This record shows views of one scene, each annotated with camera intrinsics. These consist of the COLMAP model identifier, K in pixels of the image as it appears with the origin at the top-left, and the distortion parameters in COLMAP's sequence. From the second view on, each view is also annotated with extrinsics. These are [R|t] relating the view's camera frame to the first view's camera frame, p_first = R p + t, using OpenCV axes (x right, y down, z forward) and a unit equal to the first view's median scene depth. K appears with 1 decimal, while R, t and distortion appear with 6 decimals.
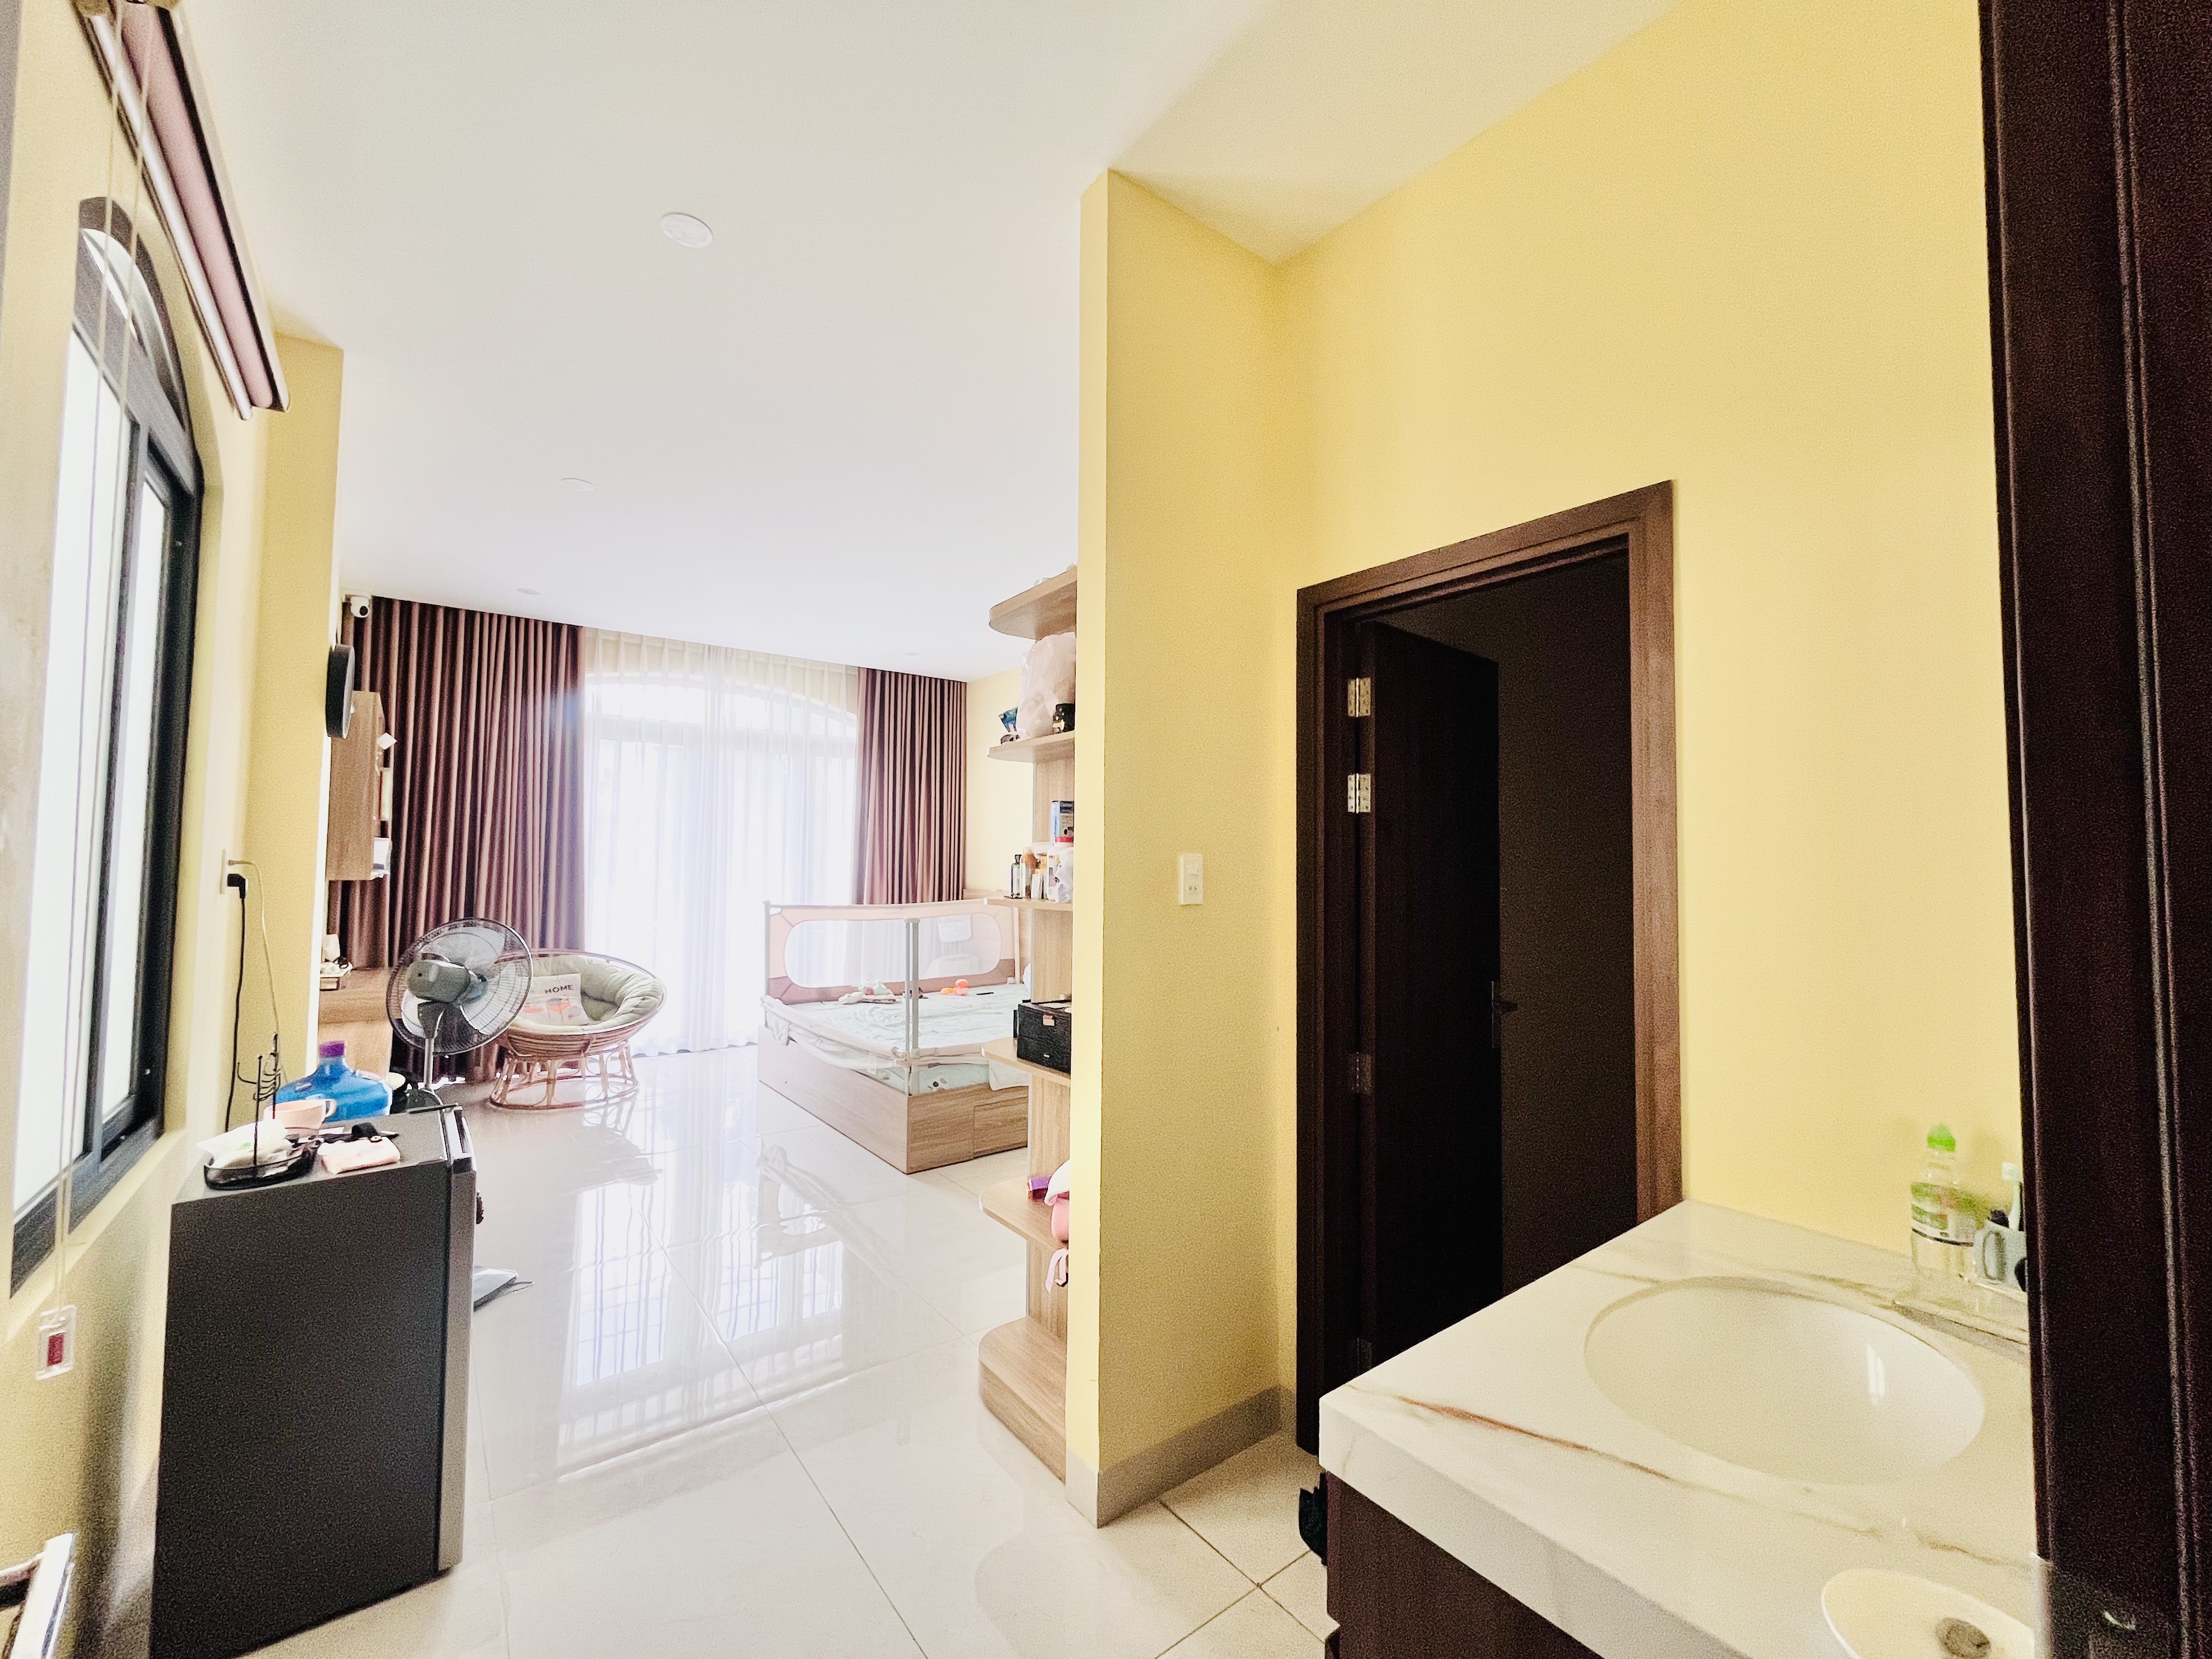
lens RADIAL K [[897.7, 0, 1101.0], [0, 897.7, 824.9], [0, 0, 1]] dist [-0.000104, 0.000099]
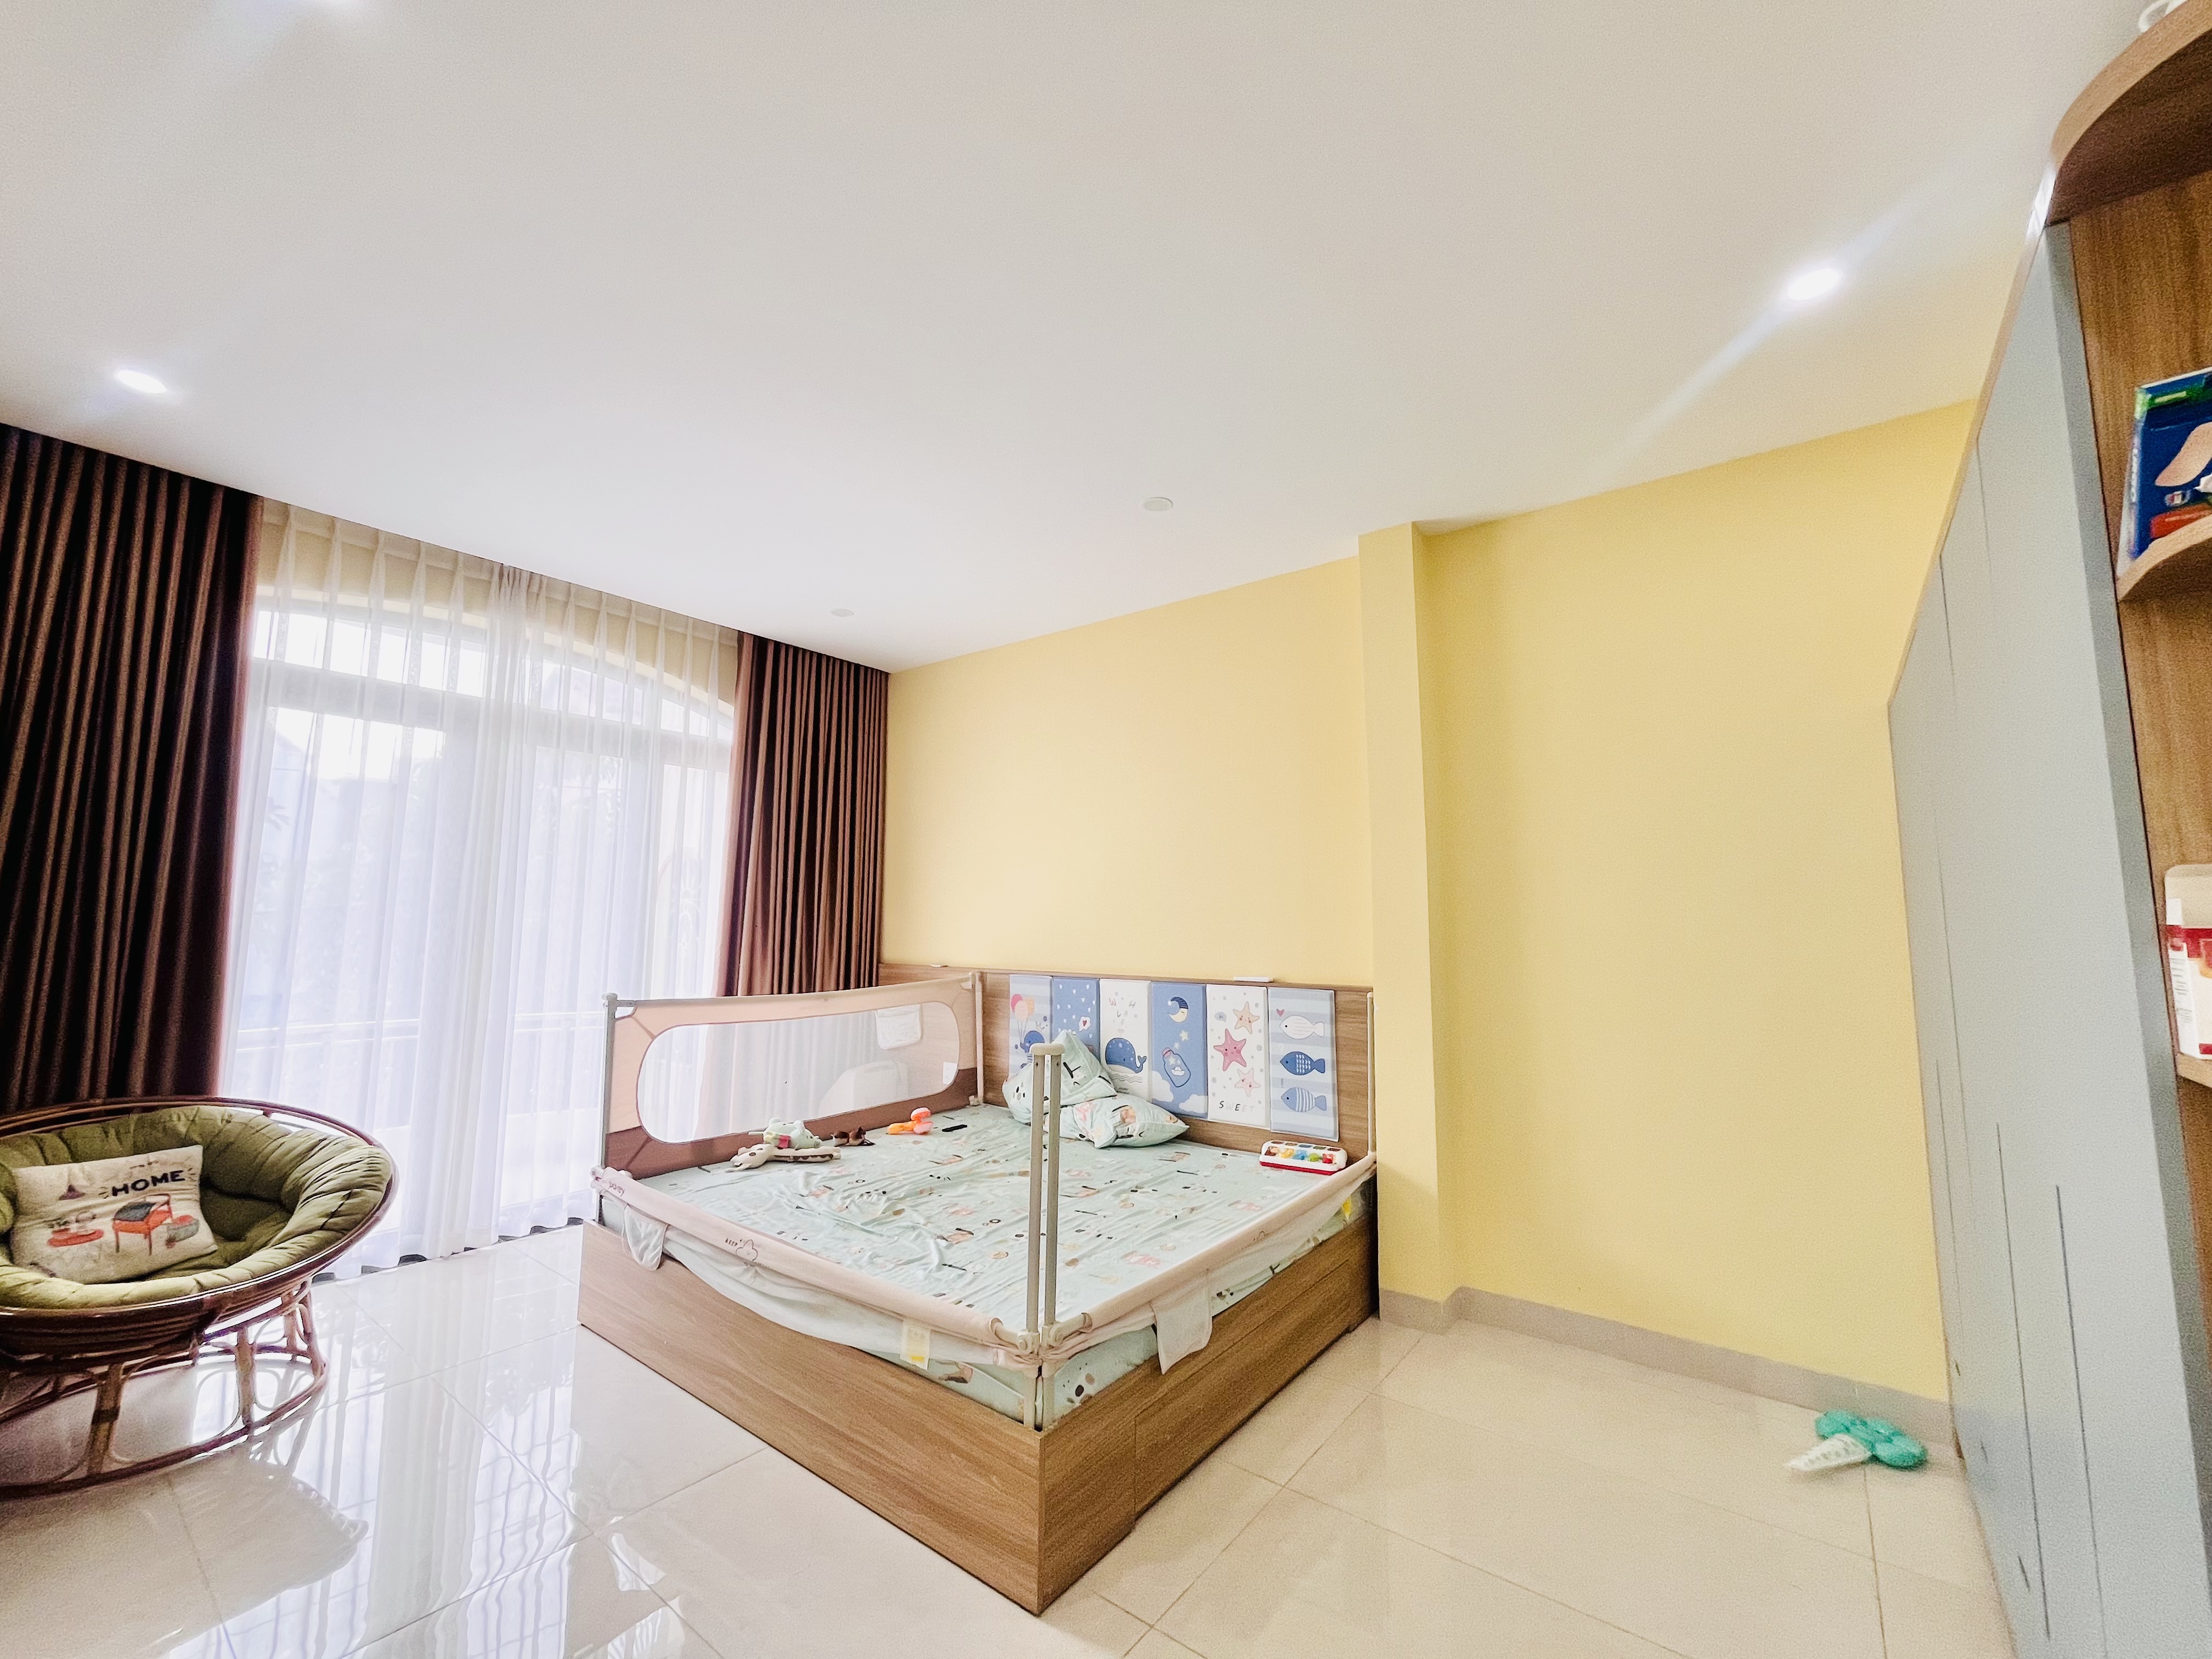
lens RADIAL K [[897.7, 0, 1101.0], [0, 897.7, 824.9], [0, 0, 1]] dist [-0.000104, 0.000099]
pose [[0.969083, 0.025506, 0.245414, -0.209168], [-0.008539, 0.997514, -0.069956, 0.014162], [-0.246588, 0.065697, 0.966891, 0.358578]]
